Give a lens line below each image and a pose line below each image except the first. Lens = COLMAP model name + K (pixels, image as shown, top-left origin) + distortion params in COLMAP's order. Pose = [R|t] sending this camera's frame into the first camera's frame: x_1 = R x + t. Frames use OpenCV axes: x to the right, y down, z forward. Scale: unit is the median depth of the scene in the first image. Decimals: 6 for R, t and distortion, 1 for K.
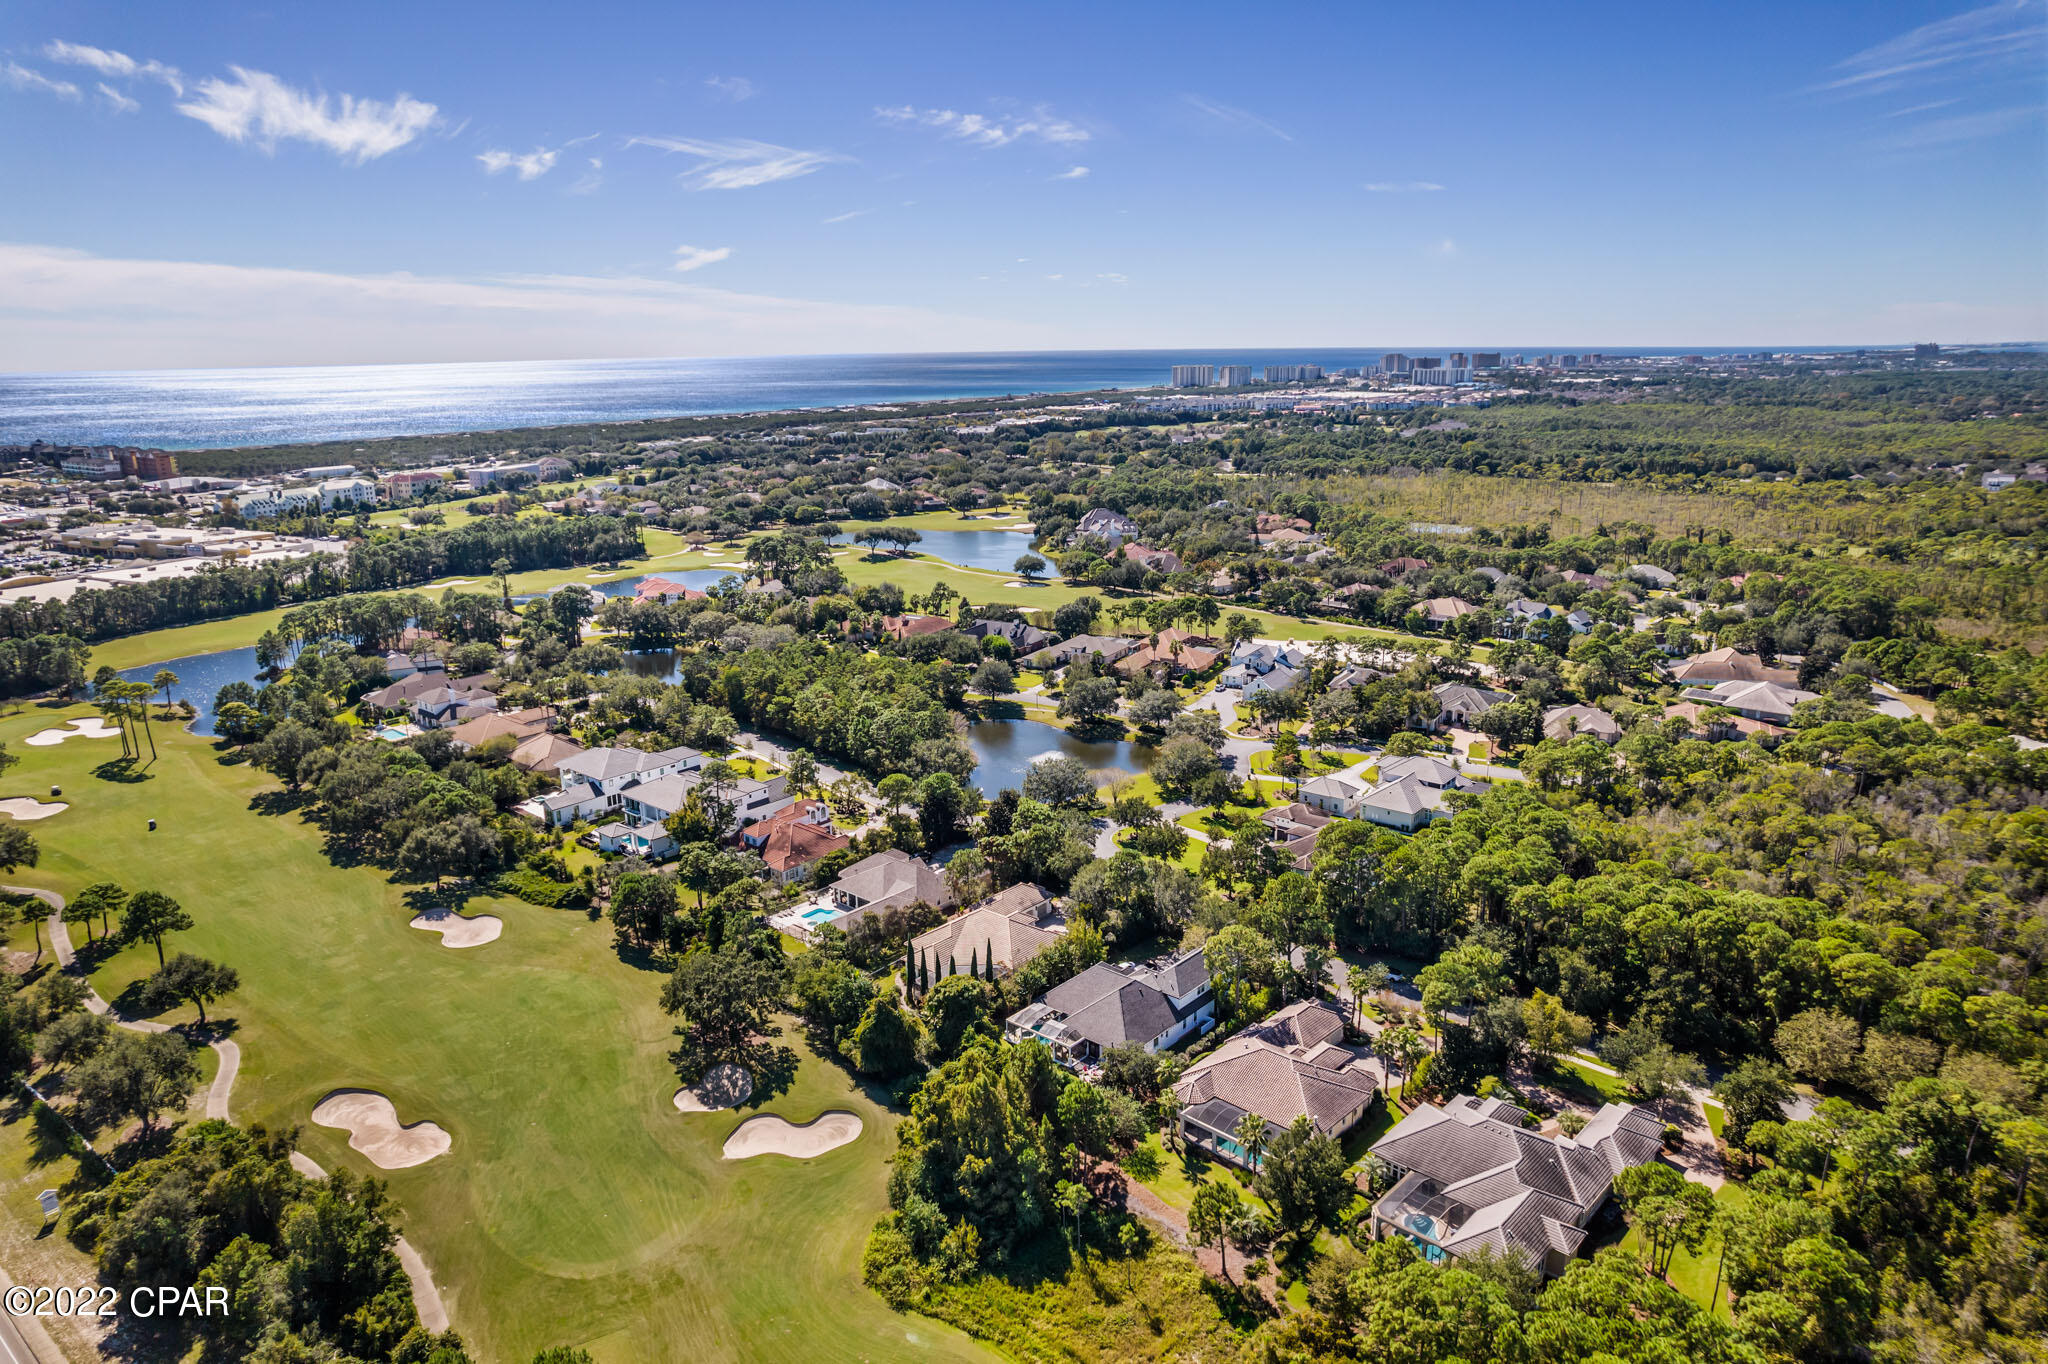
lens RADIAL K [[1313.4, 0, 1020.7], [0, 1313.4, 680.3], [0, 0, 1]] dist [-0.062811, 0.056968]
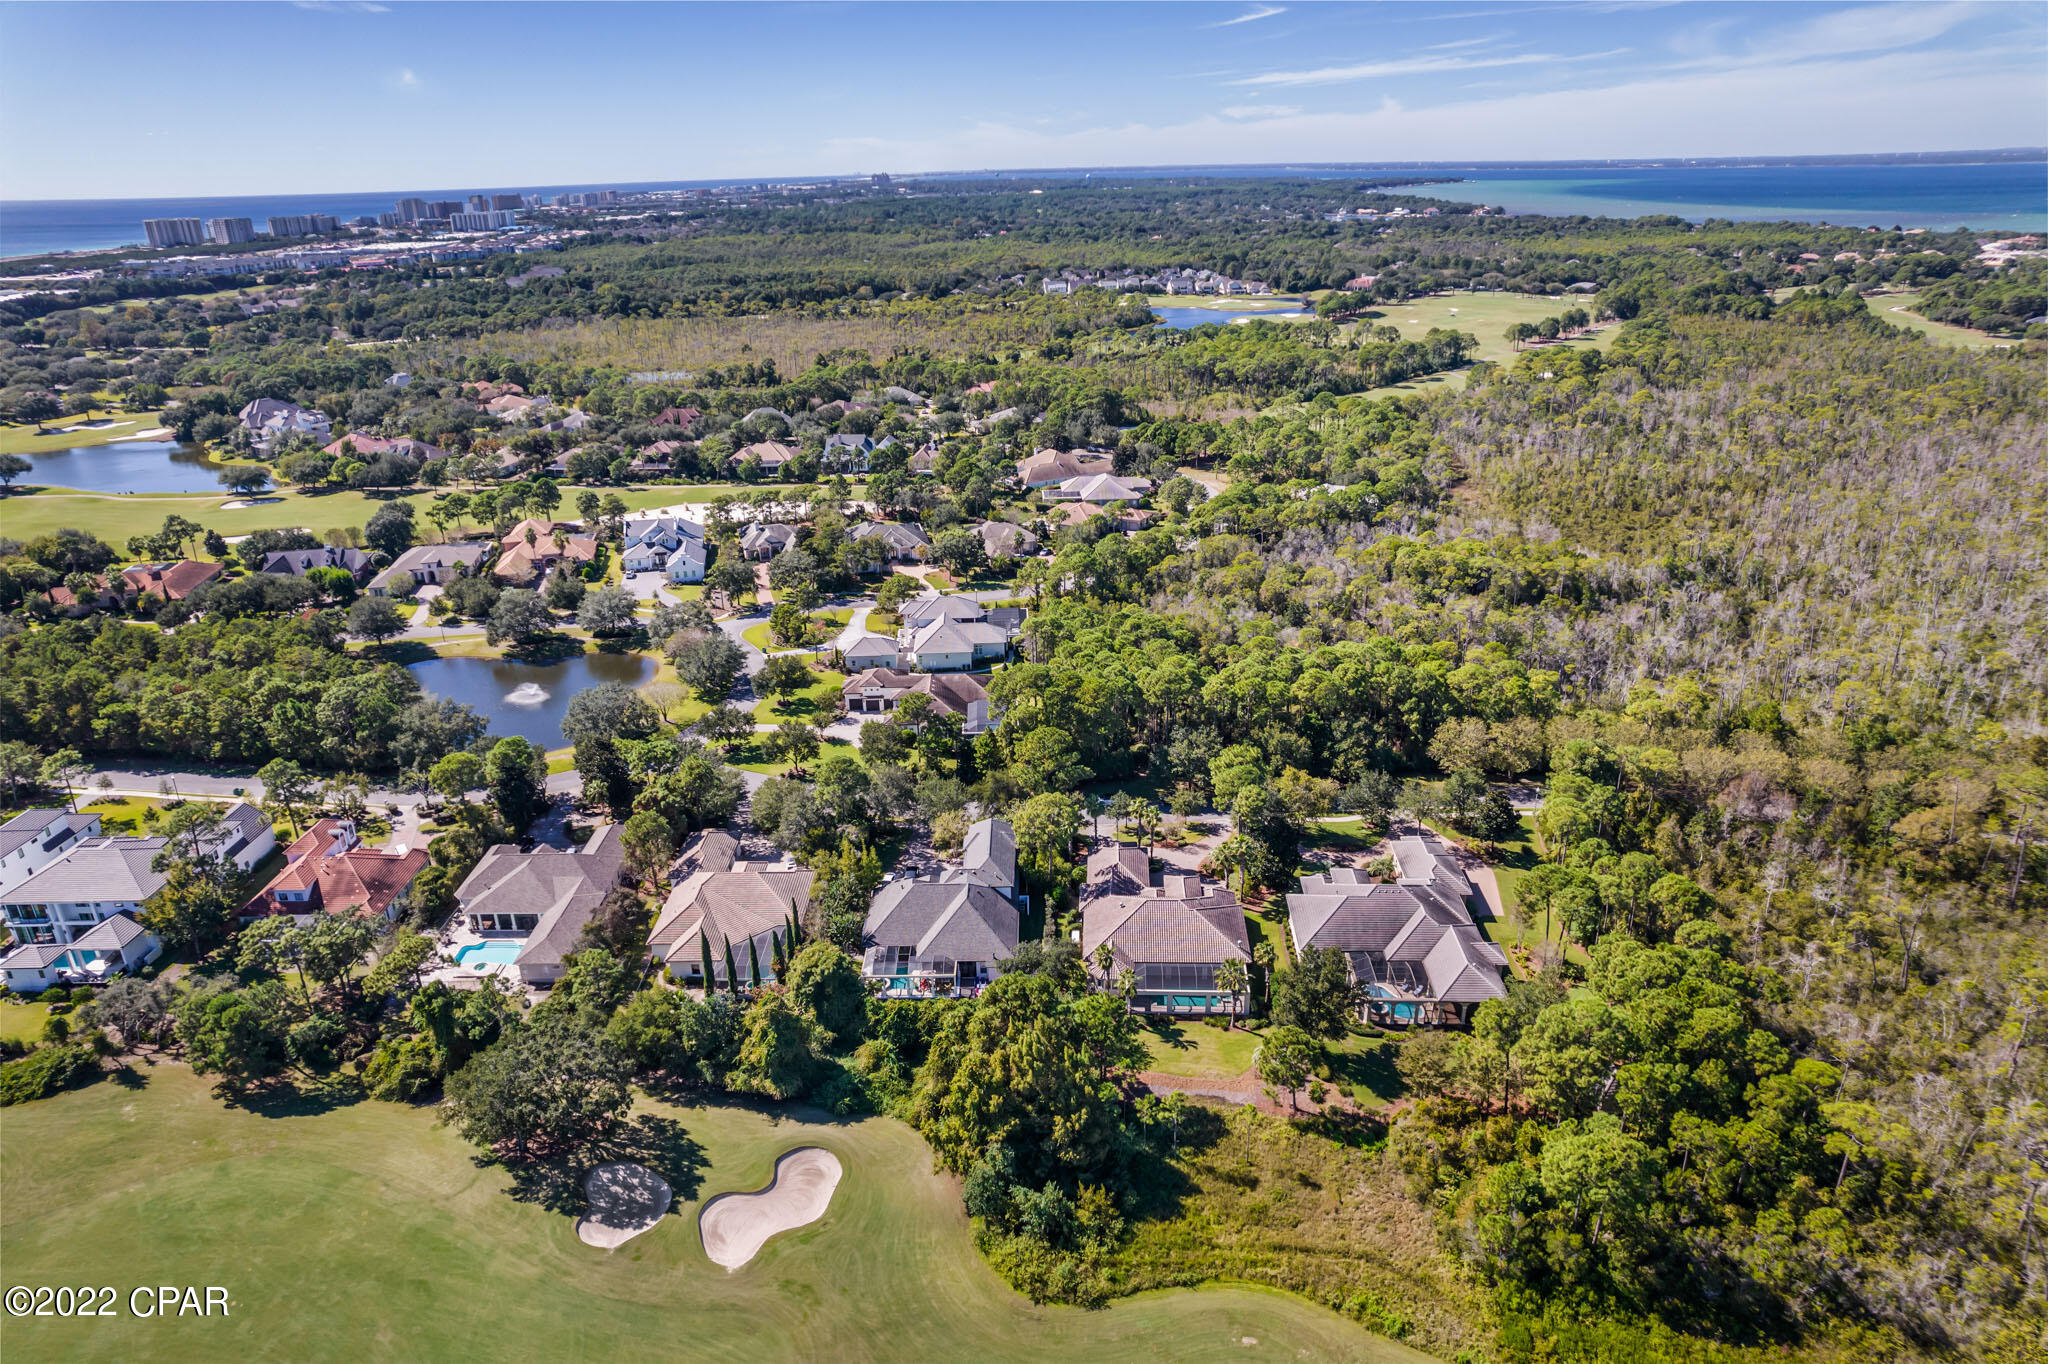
lens RADIAL K [[1313.4, 0, 1017.5], [0, 1313.4, 680.8], [0, 0, 1]] dist [-0.062811, 0.056968]
pose [[0.760983, -0.243739, 0.601245, -0.205820], [0.174274, 0.969480, 0.172443, -0.032119], [-0.624926, -0.026445, 0.780236, 0.131572]]
